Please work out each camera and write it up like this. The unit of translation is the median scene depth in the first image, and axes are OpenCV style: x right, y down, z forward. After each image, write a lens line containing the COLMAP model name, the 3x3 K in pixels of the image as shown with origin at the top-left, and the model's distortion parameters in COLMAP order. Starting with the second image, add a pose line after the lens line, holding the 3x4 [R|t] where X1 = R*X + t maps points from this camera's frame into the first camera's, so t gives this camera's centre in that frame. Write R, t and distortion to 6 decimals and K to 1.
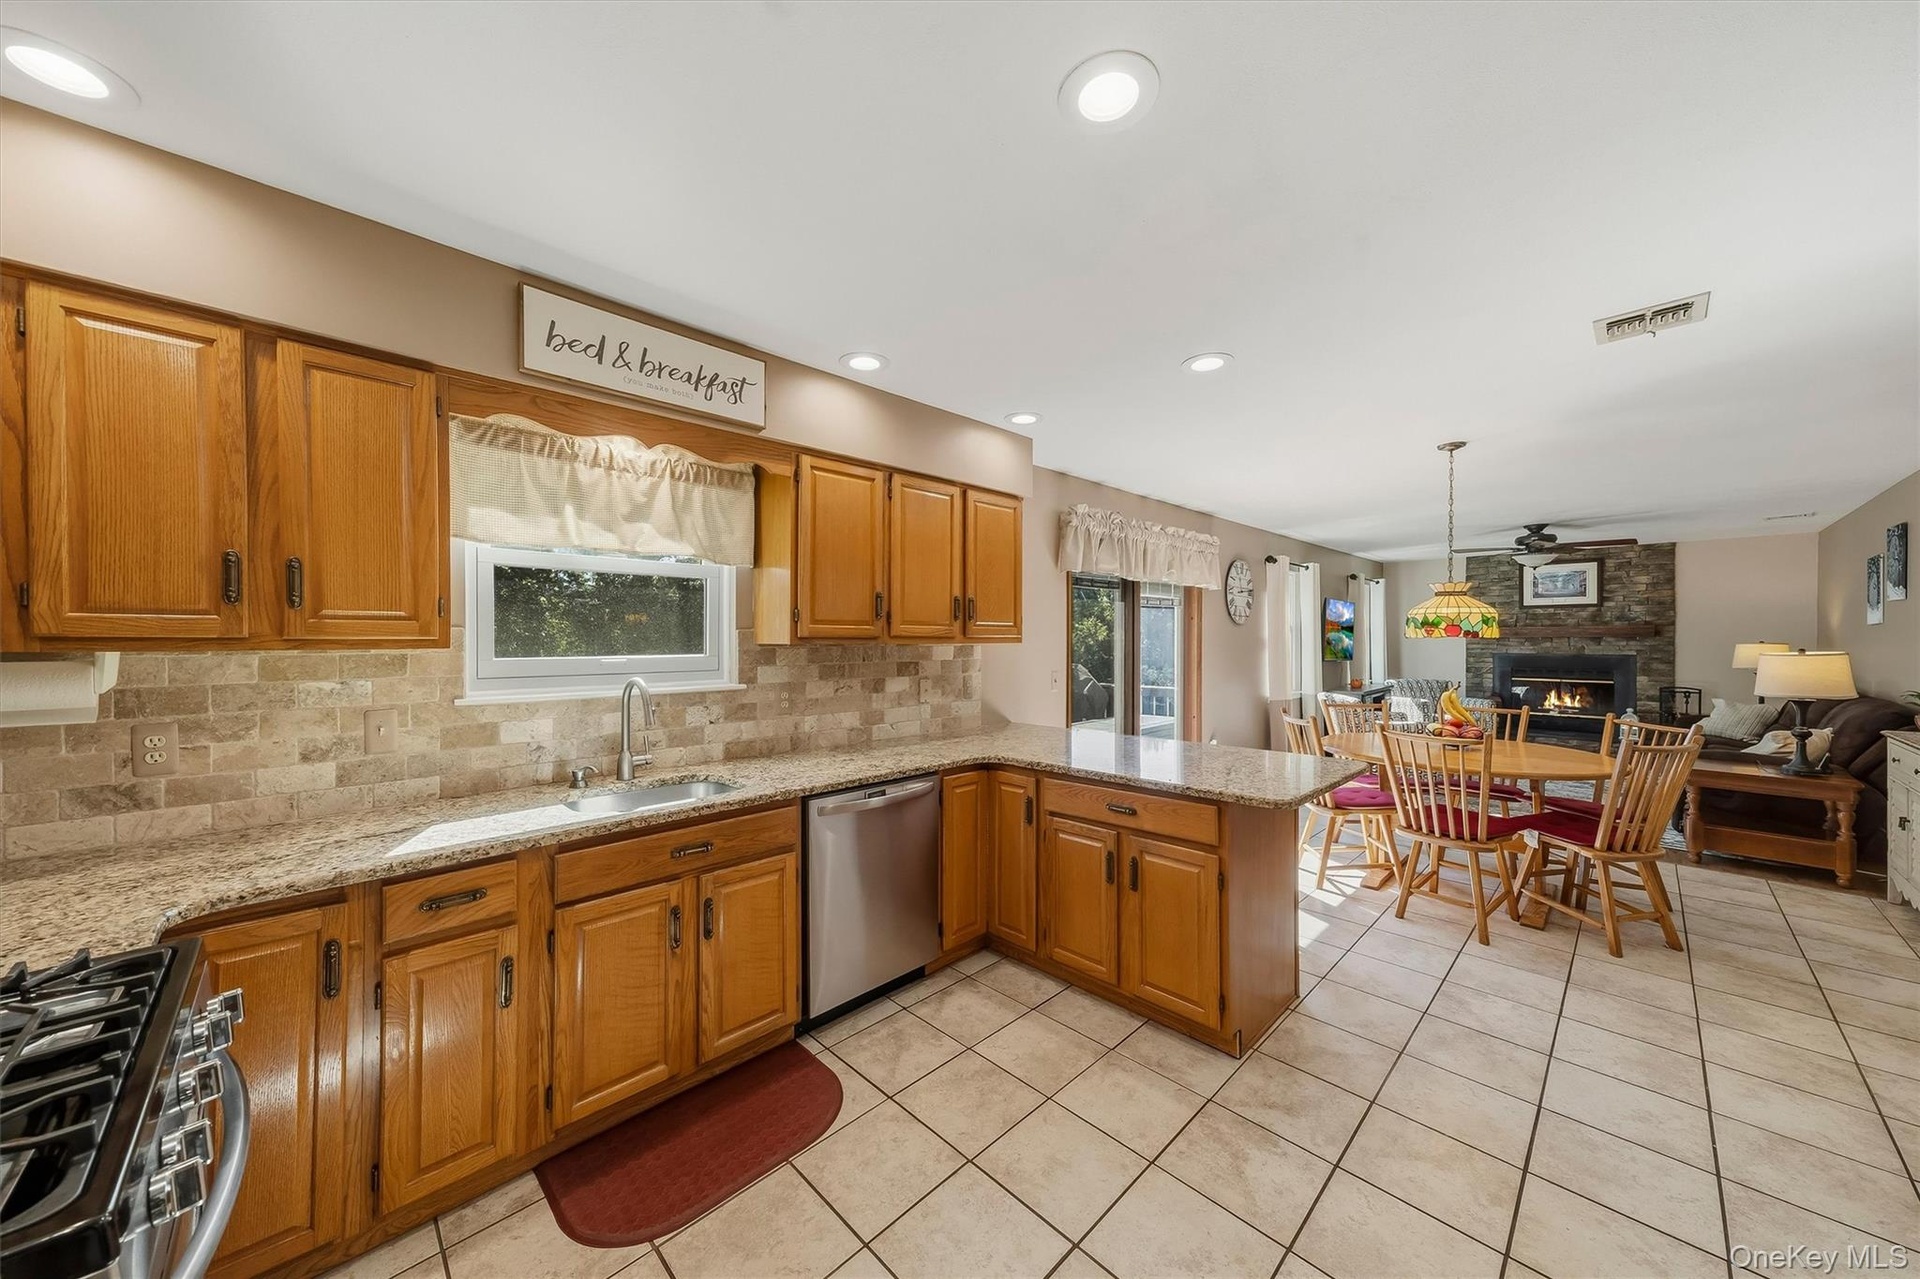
lens RADIAL K [[653.0, 0, 946.3], [0, 653.0, 638.8], [0, 0, 1]] dist [0.003967, 0.002020]
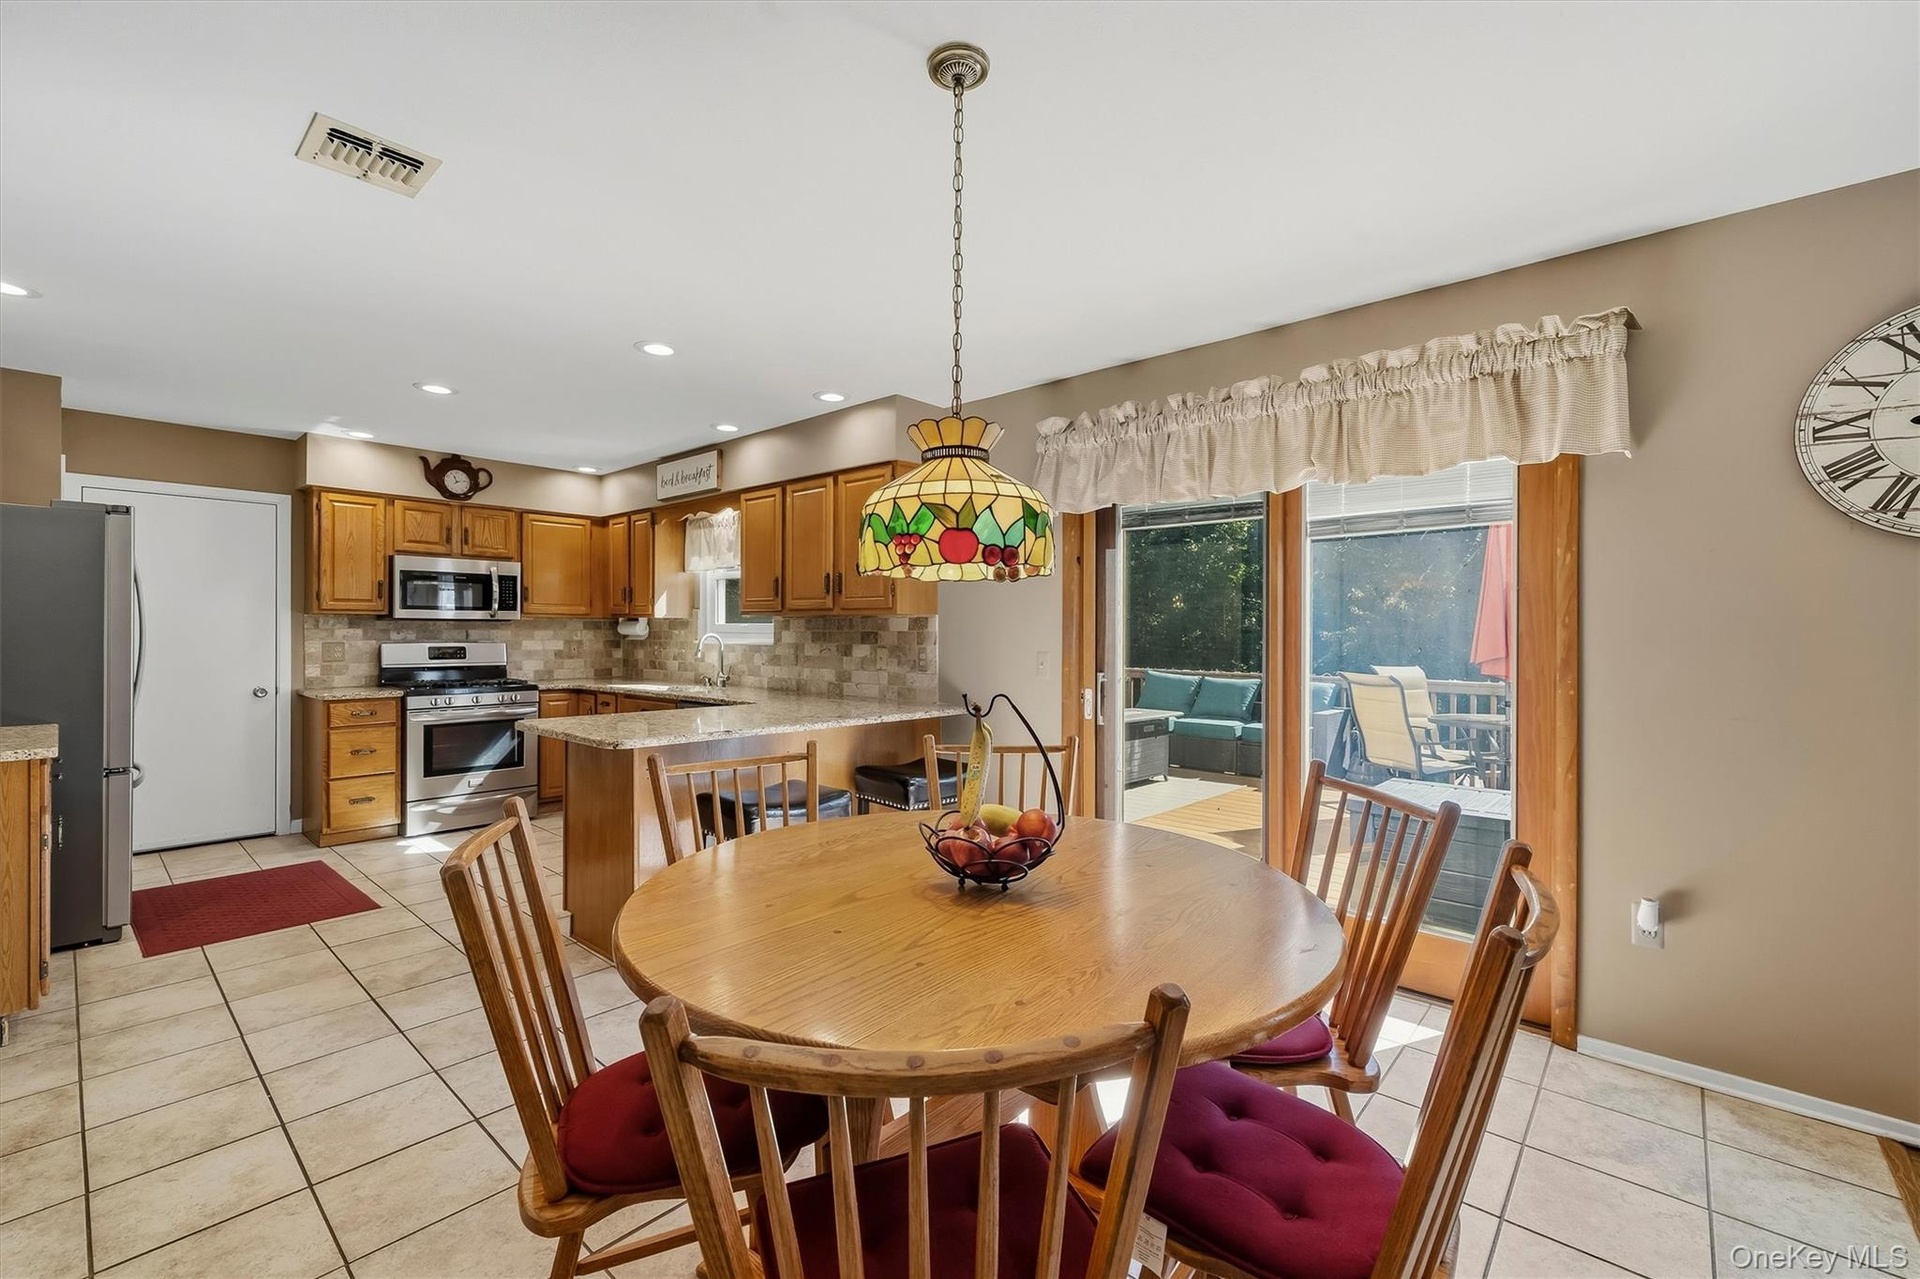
lens RADIAL K [[794.9, 0, 980.8], [0, 794.9, 634.0], [0, 0, 1]] dist [-0.009170, 0.003139]
pose [[0.107180, 0.002799, -0.994236, 1.430720], [-0.009176, 0.999956, 0.001826, 0.037247], [0.994197, 0.008927, 0.107201, 1.126274]]
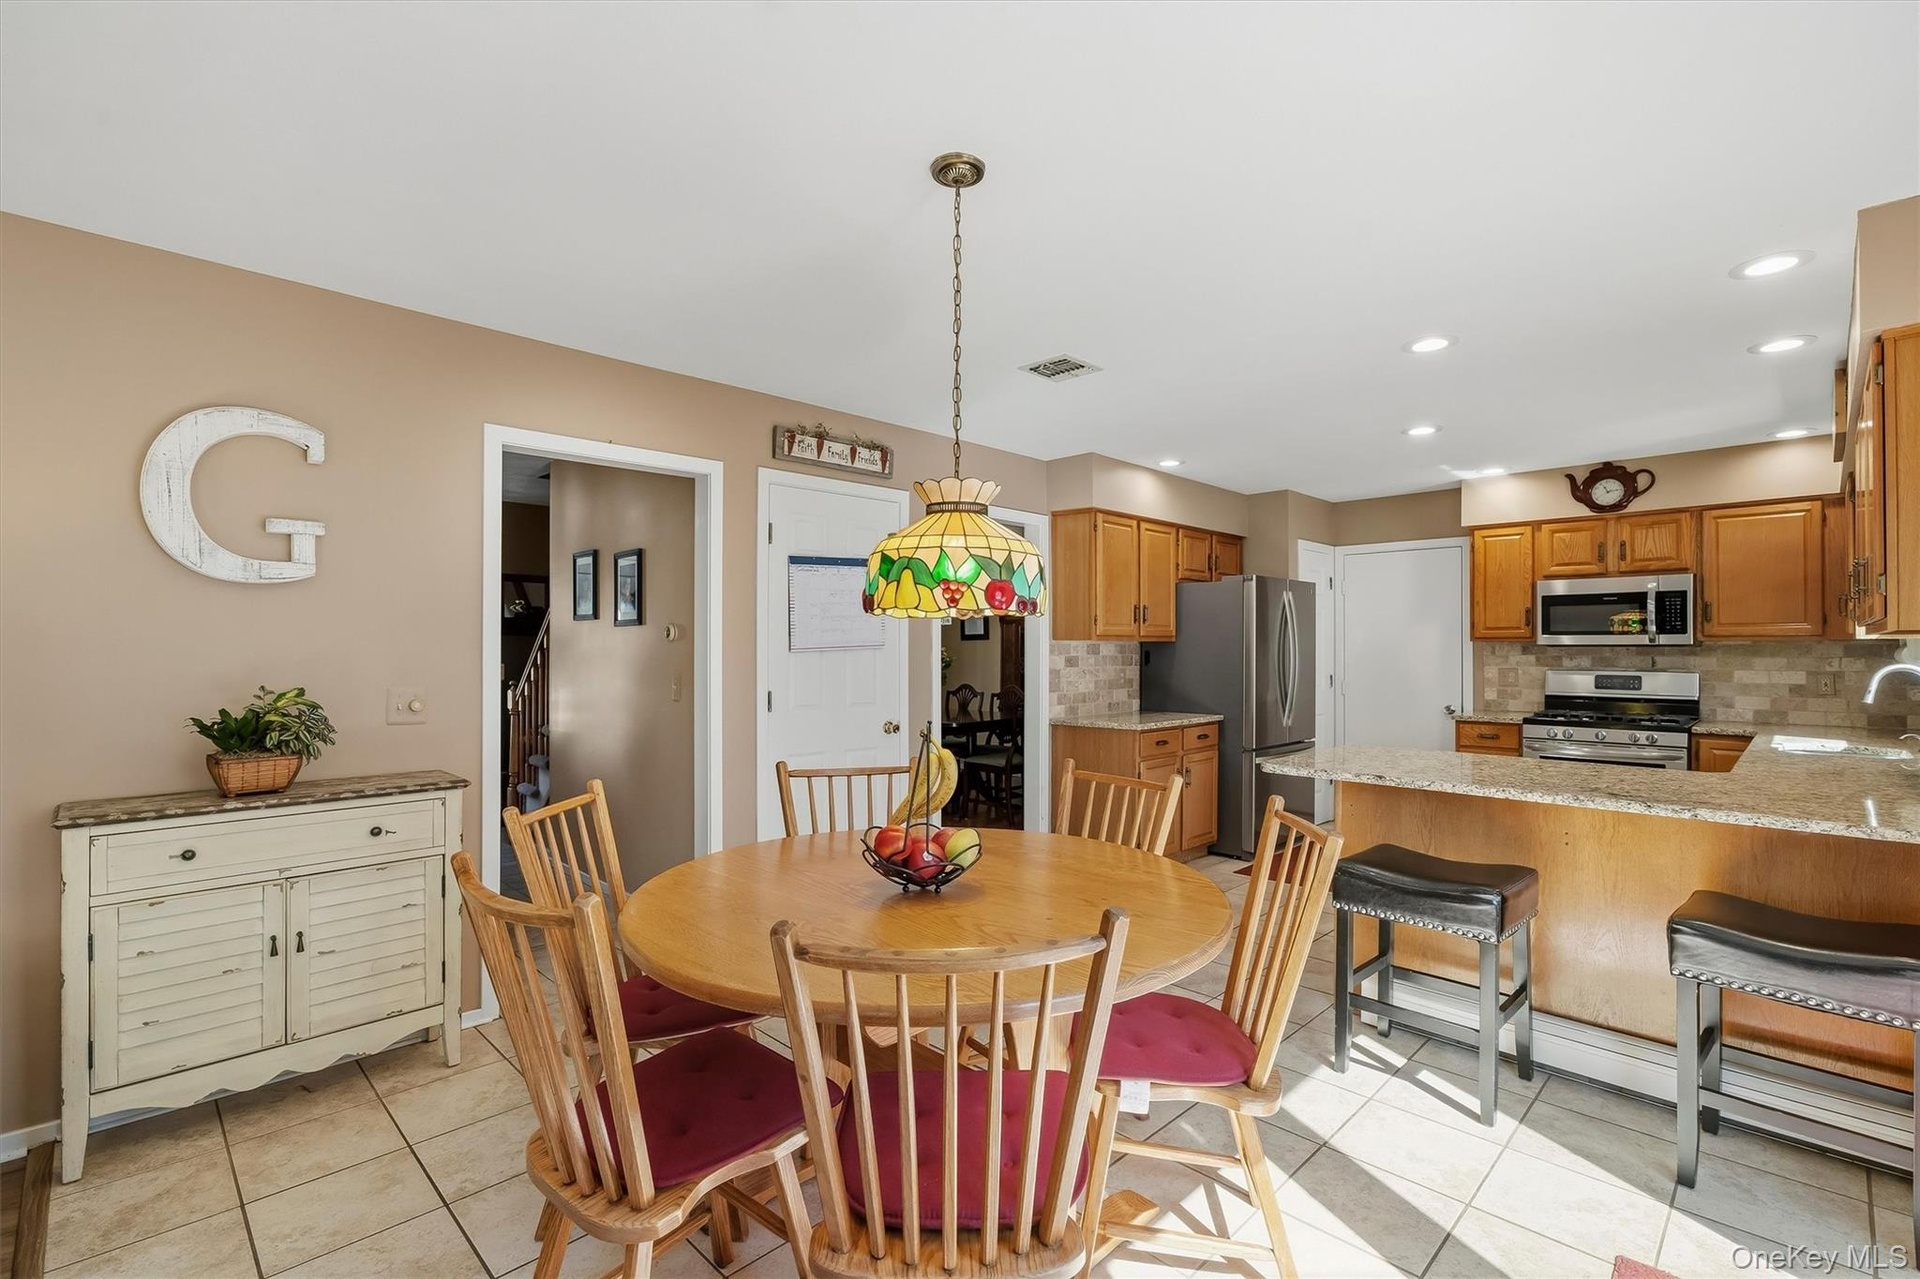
lens RADIAL K [[859.3, 0, 942.7], [0, 859.3, 644.2], [0, 0, 1]] dist [-0.010147, 0.004444]
pose [[-0.999860, -0.003276, -0.016394, 0.925483], [-0.003256, 0.999994, -0.001208, 0.023491], [0.016398, -0.001154, -0.999865, 1.818222]]
